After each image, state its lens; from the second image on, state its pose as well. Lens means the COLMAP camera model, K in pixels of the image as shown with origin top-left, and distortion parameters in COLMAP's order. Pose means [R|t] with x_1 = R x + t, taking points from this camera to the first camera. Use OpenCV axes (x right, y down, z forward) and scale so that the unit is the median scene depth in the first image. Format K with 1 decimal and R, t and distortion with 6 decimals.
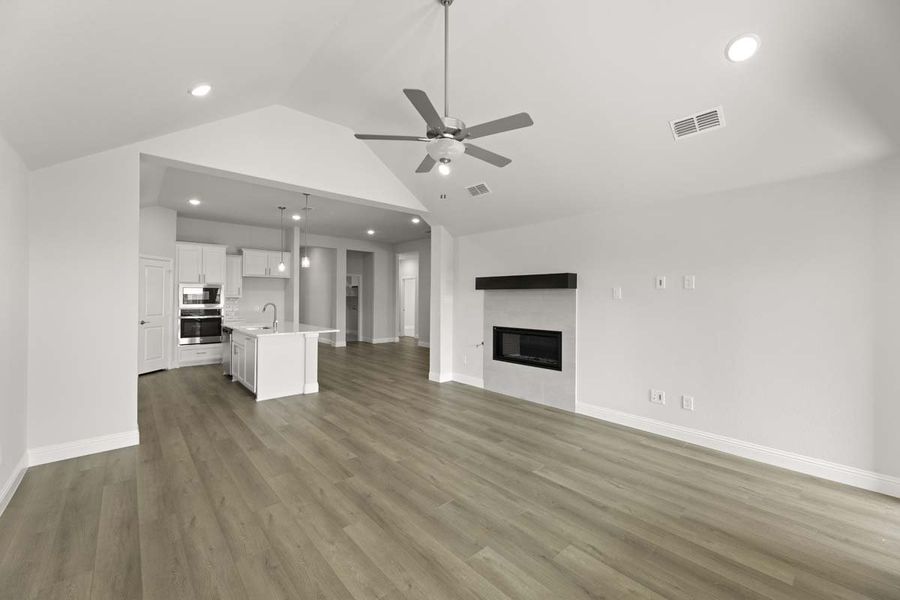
lens RADIAL K [[367.0, 0, 450.0], [0, 367.0, 300.0], [0, 0, 1]] dist [0.000366, 0.000026]
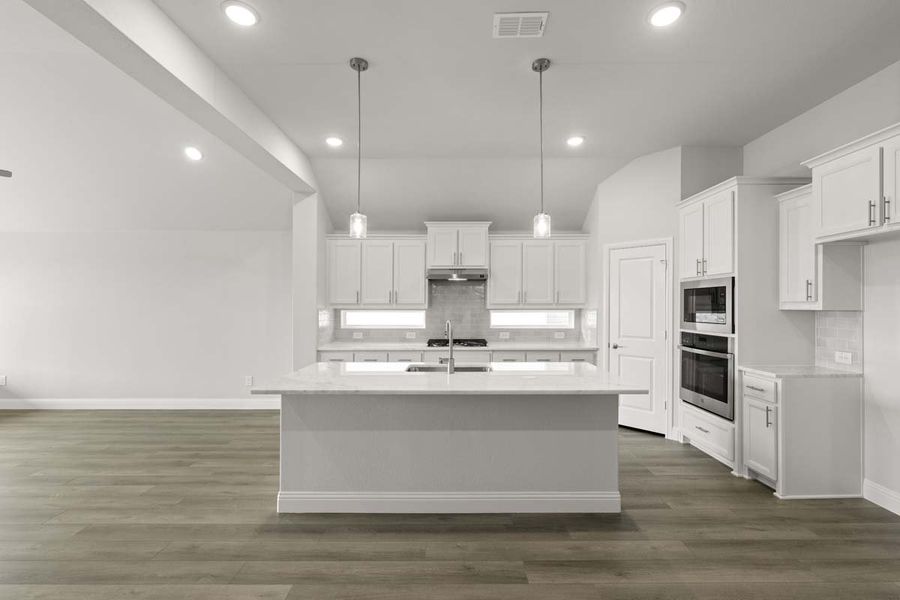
lens RADIAL K [[390.4, 0, 452.9], [0, 390.4, 307.7], [0, 0, 1]] dist [-0.001411, -0.000211]
pose [[-0.662697, 0.000025, -0.748887, -0.221000], [-0.009465, 0.999920, 0.008409, -0.021928], [0.748827, 0.012661, -0.662644, 2.393061]]
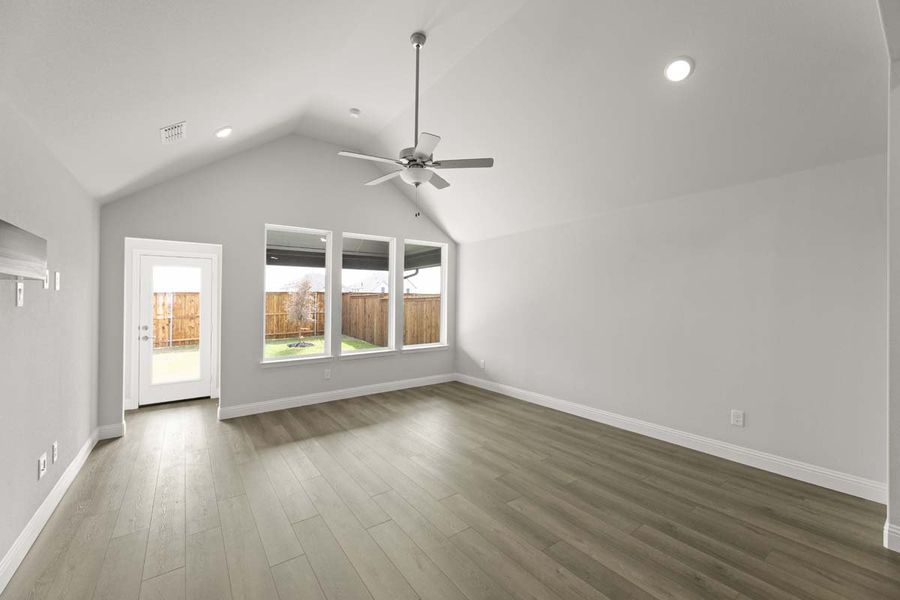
lens RADIAL K [[367.0, 0, 450.0], [0, 367.0, 300.0], [0, 0, 1]] dist [0.000366, 0.000026]
pose [[-0.995954, -0.005037, 0.089727, -0.194646], [-0.004736, 0.999982, 0.003568, -0.013833], [-0.089743, 0.003129, -0.995960, 1.739214]]
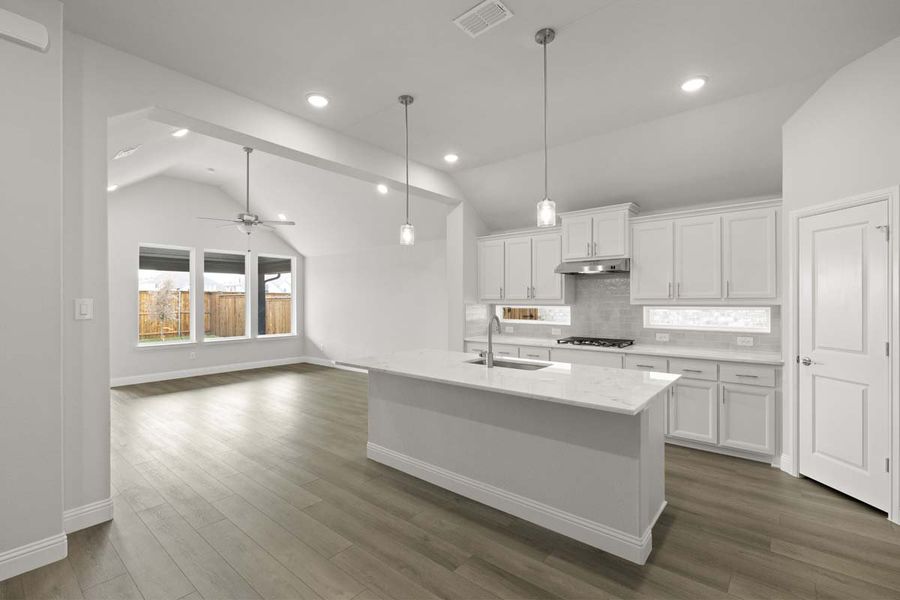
lens RADIAL K [[397.4, 0, 448.8], [0, 397.4, 305.1], [0, 0, 1]] dist [0.001076, 0.000107]
pose [[-0.987600, -0.002386, -0.156971, -0.622685], [-0.005265, 0.999825, 0.017929, -0.025311], [0.156901, 0.018533, -0.987440, 2.685691]]
